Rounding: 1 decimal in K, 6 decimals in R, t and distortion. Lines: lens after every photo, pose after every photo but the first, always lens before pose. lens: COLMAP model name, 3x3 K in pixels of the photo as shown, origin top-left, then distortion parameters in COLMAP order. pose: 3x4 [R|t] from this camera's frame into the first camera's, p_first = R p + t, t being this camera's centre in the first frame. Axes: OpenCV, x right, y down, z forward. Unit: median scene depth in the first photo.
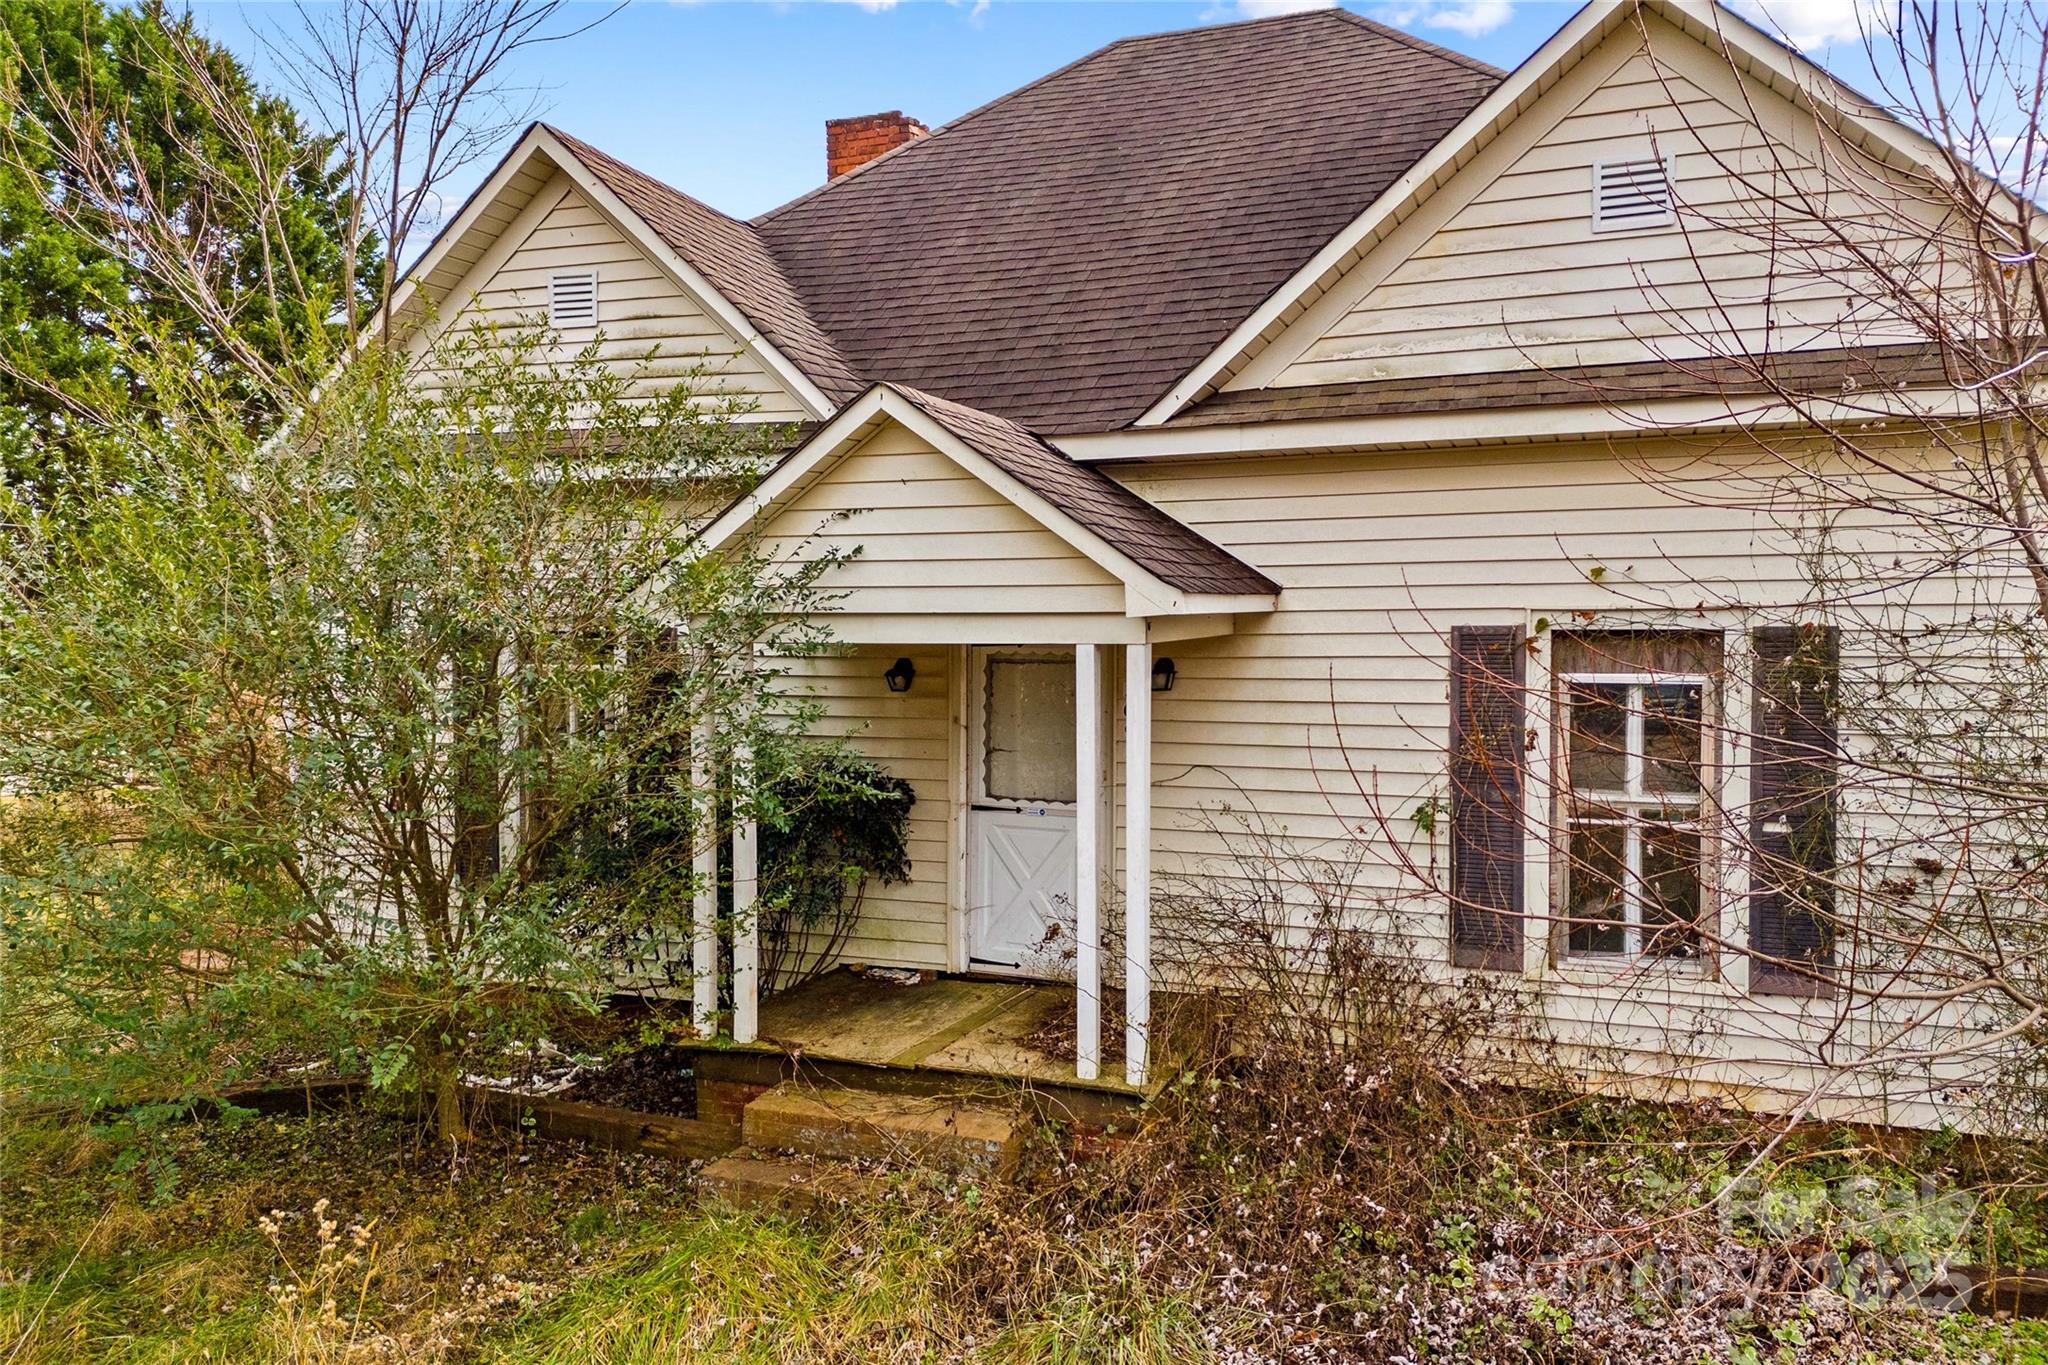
lens RADIAL K [[1441.2, 0, 1064.0], [0, 1441.2, 742.6], [0, 0, 1]] dist [0.028398, -0.002034]
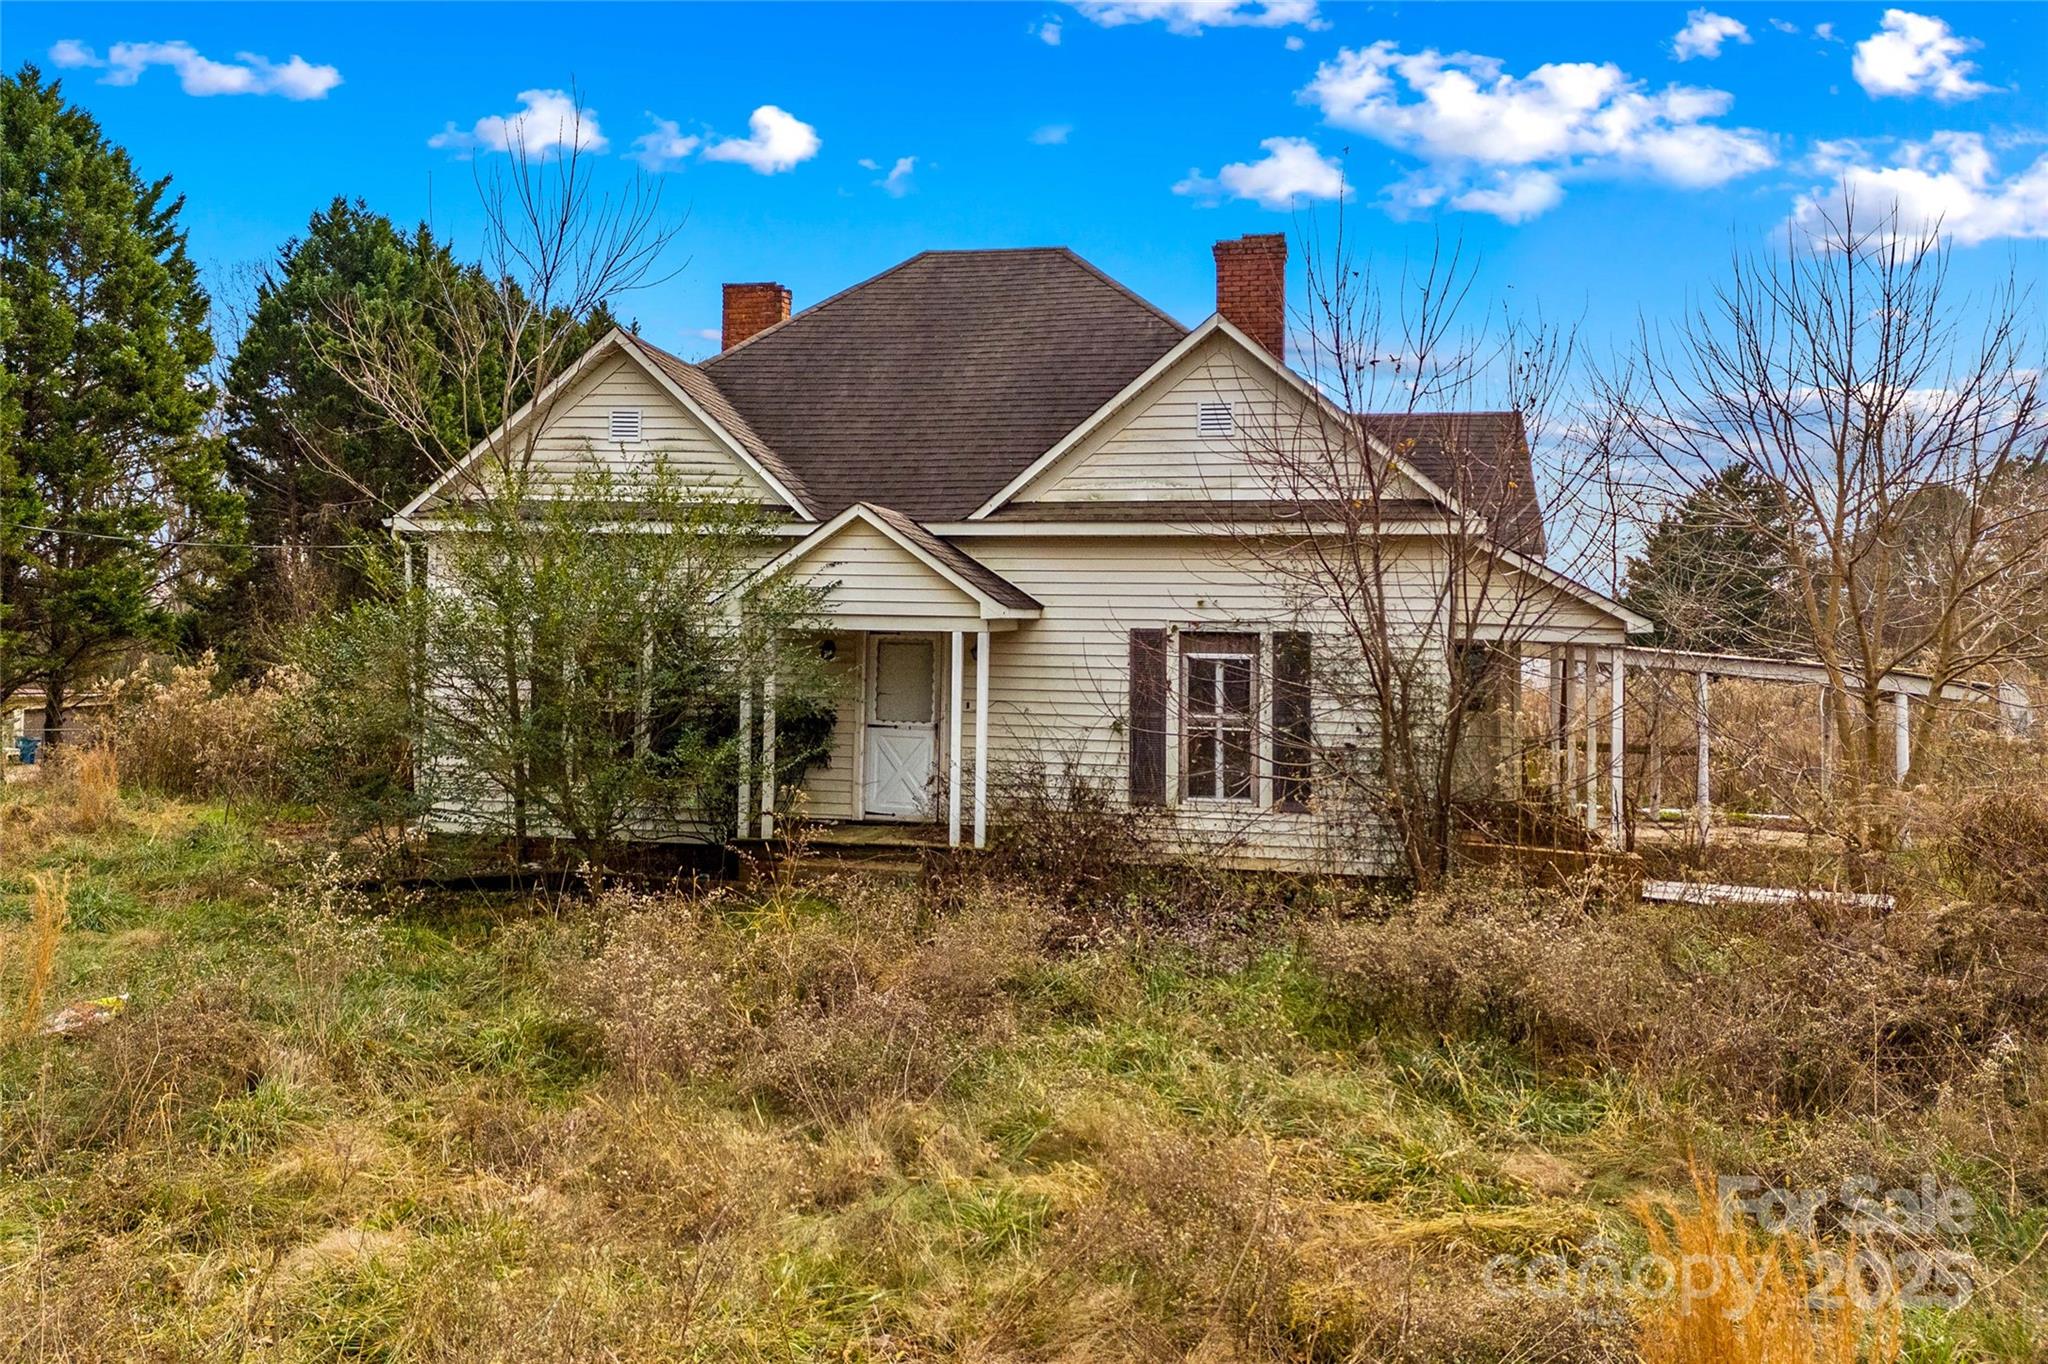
lens RADIAL K [[1477.7, 0, 1009.0], [0, 1477.7, 644.5], [0, 0, 1]] dist [0.078474, -0.086793]
pose [[0.985055, 0.019607, 0.171120, -0.236574], [-0.006343, 0.996955, -0.077716, 0.098608], [-0.172123, 0.075469, 0.982180, -0.940223]]
